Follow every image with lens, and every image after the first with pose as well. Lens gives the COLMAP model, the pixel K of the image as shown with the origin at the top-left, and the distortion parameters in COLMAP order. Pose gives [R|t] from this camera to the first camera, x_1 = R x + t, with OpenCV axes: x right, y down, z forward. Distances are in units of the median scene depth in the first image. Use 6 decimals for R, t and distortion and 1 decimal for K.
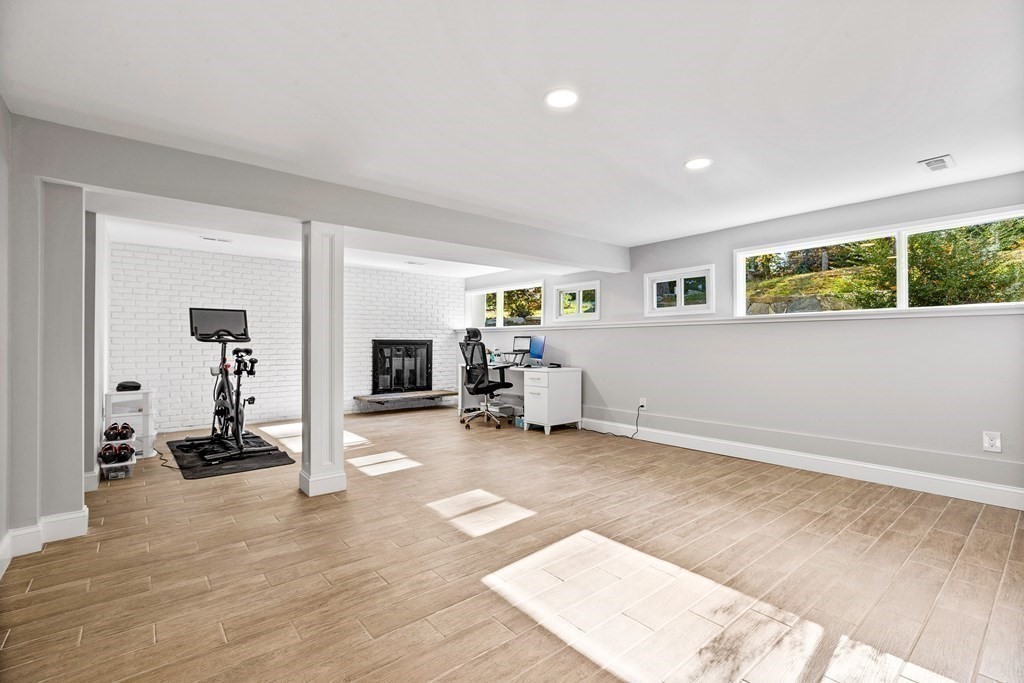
lens RADIAL K [[462.0, 0, 512.5], [0, 462.0, 341.0], [0, 0, 1]] dist [-0.008759, 0.004568]
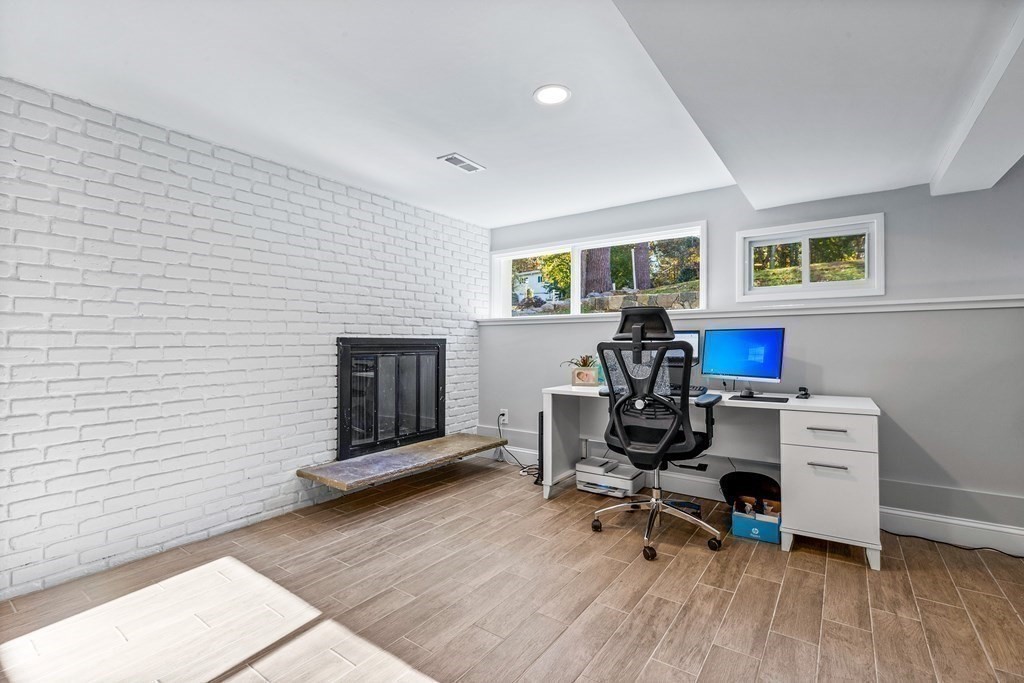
lens RADIAL K [[462.0, 0, 512.4], [0, 462.0, 340.5], [0, 0, 1]] dist [-0.008759, 0.004568]
pose [[0.967505, -0.002221, 0.252843, -0.251478], [0.003423, 0.999985, -0.004314, 0.002135], [-0.252829, 0.005040, 0.967498, 0.518569]]
